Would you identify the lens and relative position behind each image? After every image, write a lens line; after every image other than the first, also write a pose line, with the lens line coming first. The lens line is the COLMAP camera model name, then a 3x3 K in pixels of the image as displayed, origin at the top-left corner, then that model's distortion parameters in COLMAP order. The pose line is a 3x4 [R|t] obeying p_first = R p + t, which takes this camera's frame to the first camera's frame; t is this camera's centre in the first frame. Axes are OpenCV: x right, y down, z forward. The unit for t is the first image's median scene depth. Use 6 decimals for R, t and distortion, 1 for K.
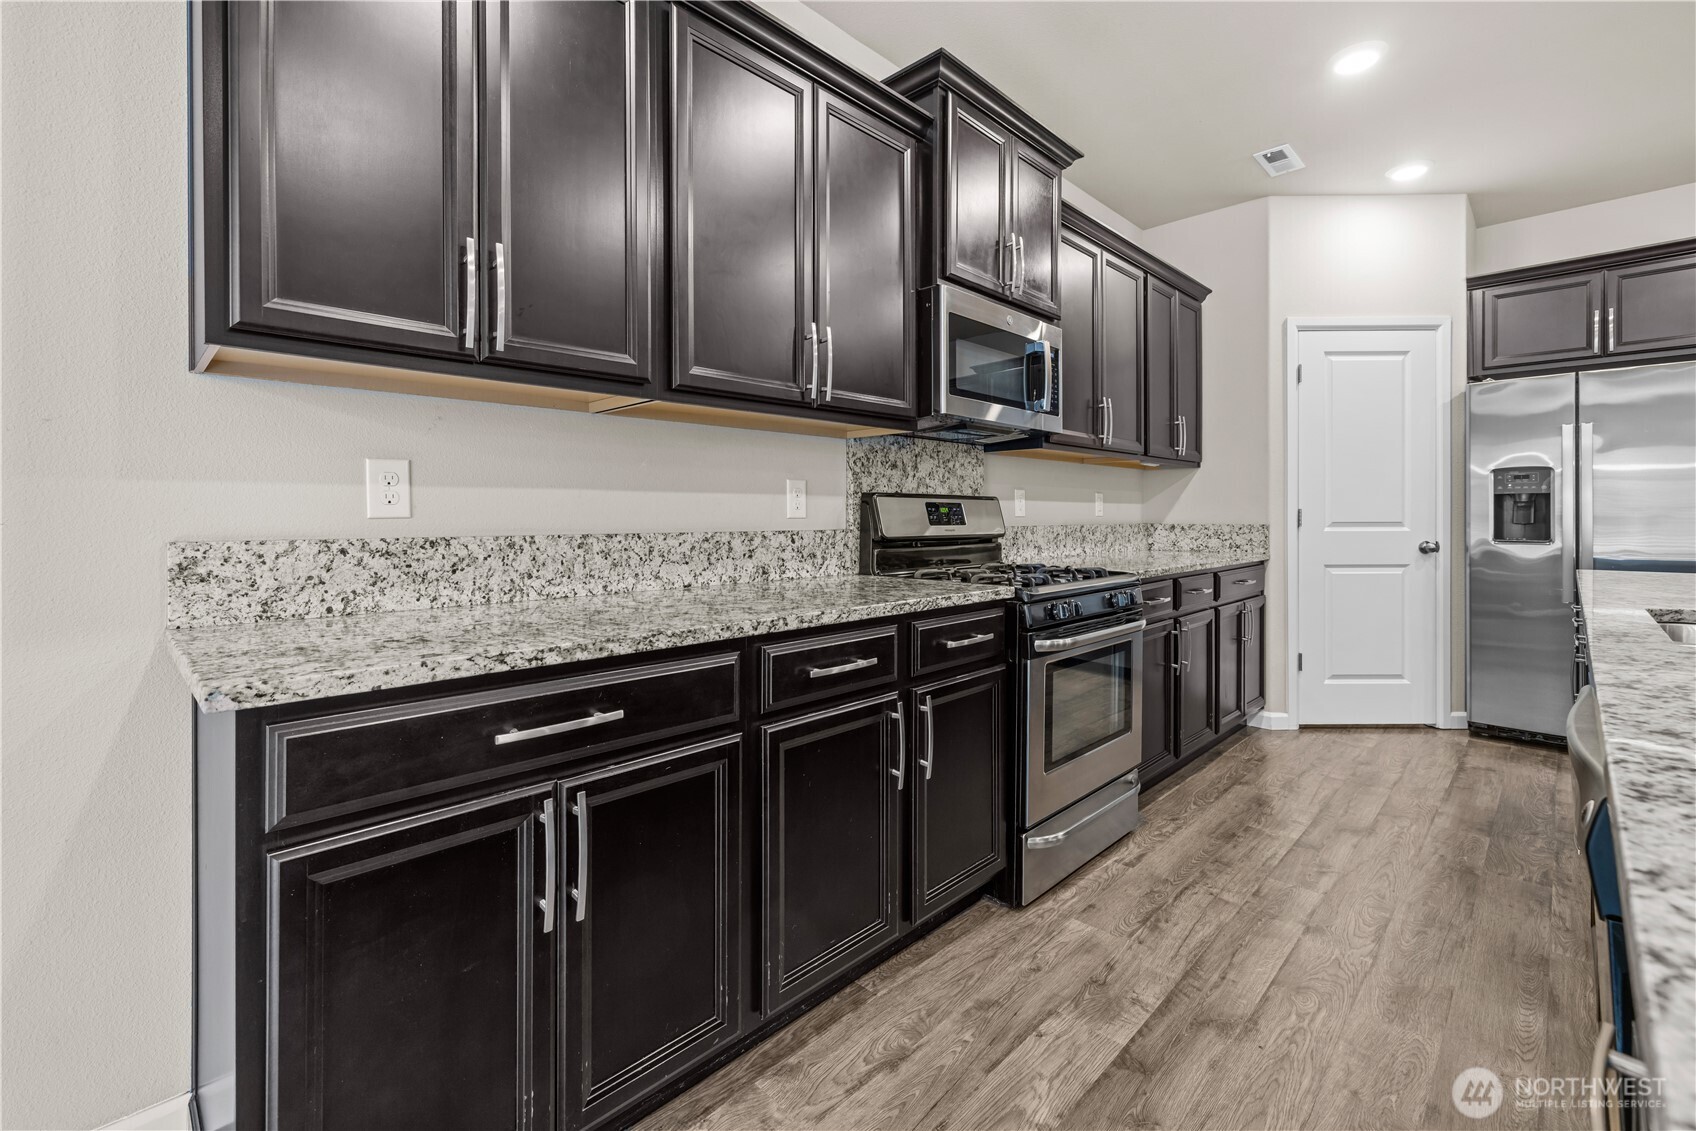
lens RADIAL K [[731.4, 0, 844.8], [0, 731.4, 521.3], [0, 0, 1]] dist [0.001509, 0.000568]
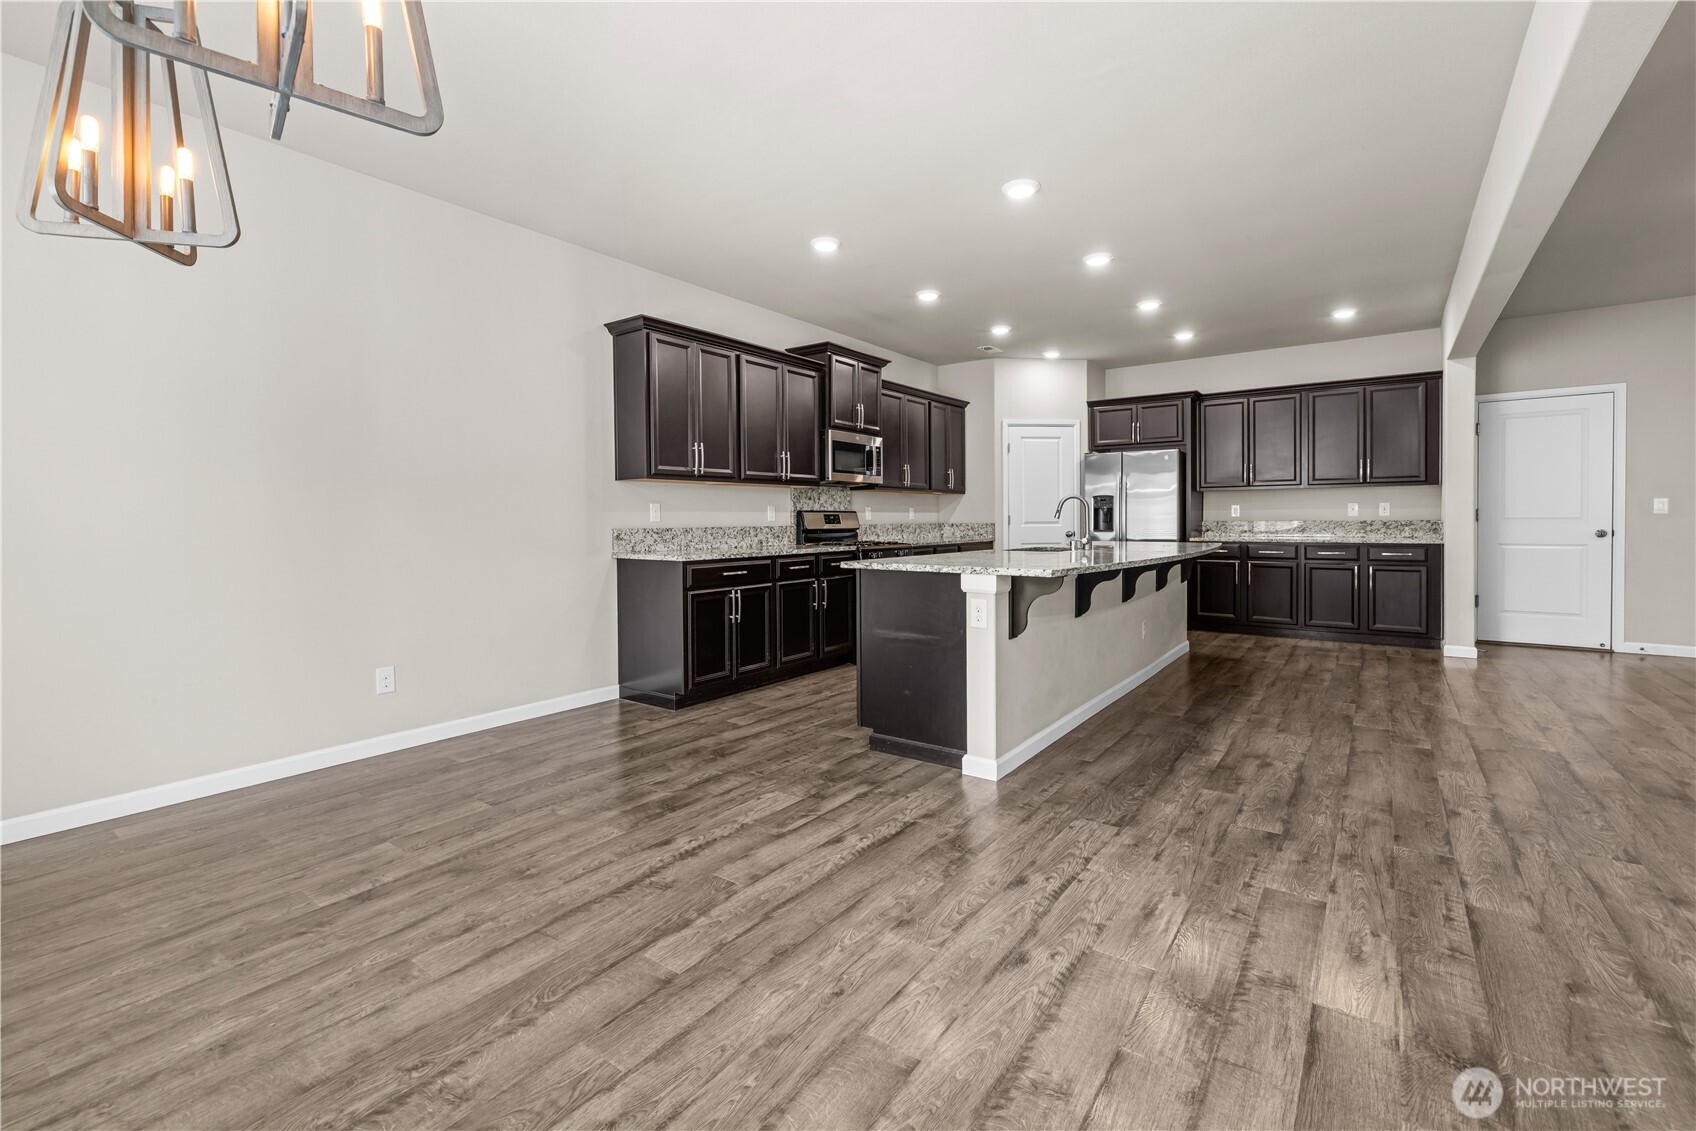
lens RADIAL K [[731.4, 0, 850.4], [0, 731.4, 527.4], [0, 0, 1]] dist [0.001509, 0.000568]
pose [[0.988812, -0.005582, 0.149065, -0.162742], [0.004699, 0.999969, 0.006273, 0.001775], [-0.149096, -0.005502, 0.988807, -1.406334]]
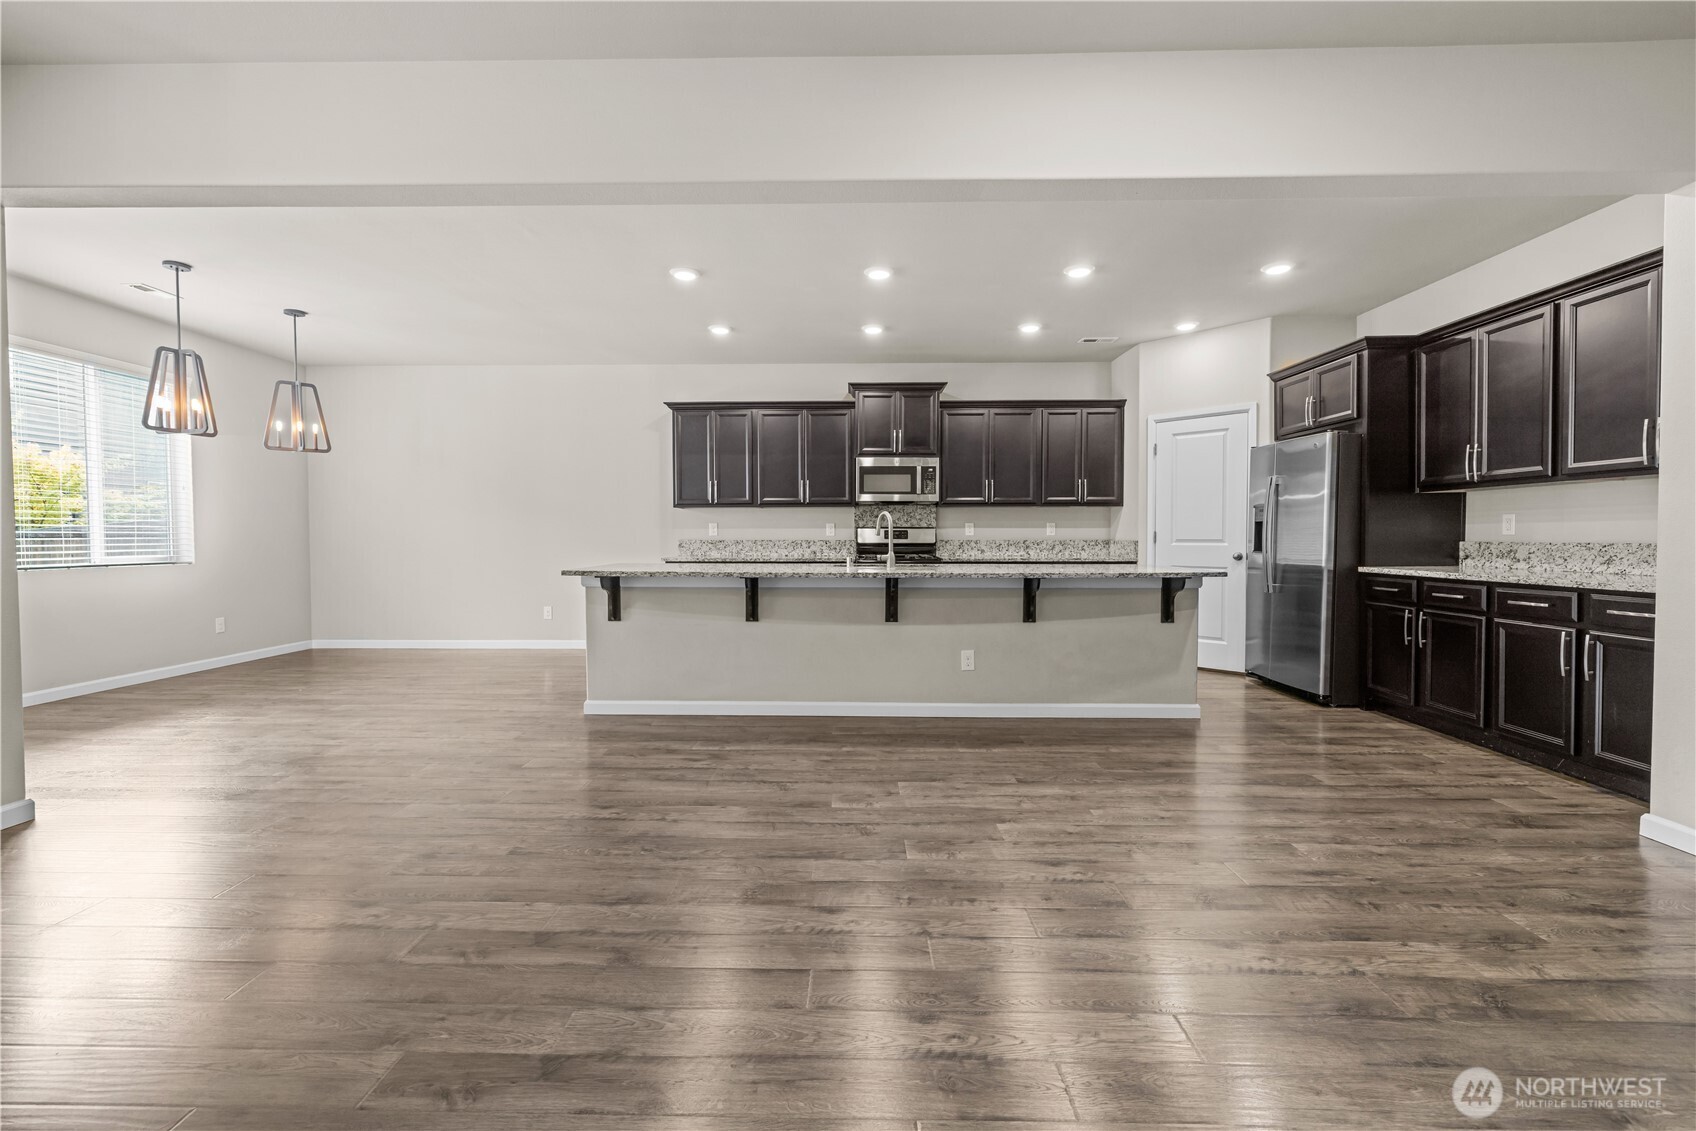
lens RADIAL K [[731.4, 0, 849.1], [0, 731.4, 556.7], [0, 0, 1]] dist [0.001509, 0.000568]
pose [[0.688294, 0.024276, -0.725026, 2.074548], [-0.004556, 0.999565, 0.029143, -0.007129], [0.725418, -0.016756, 0.688105, -0.977841]]
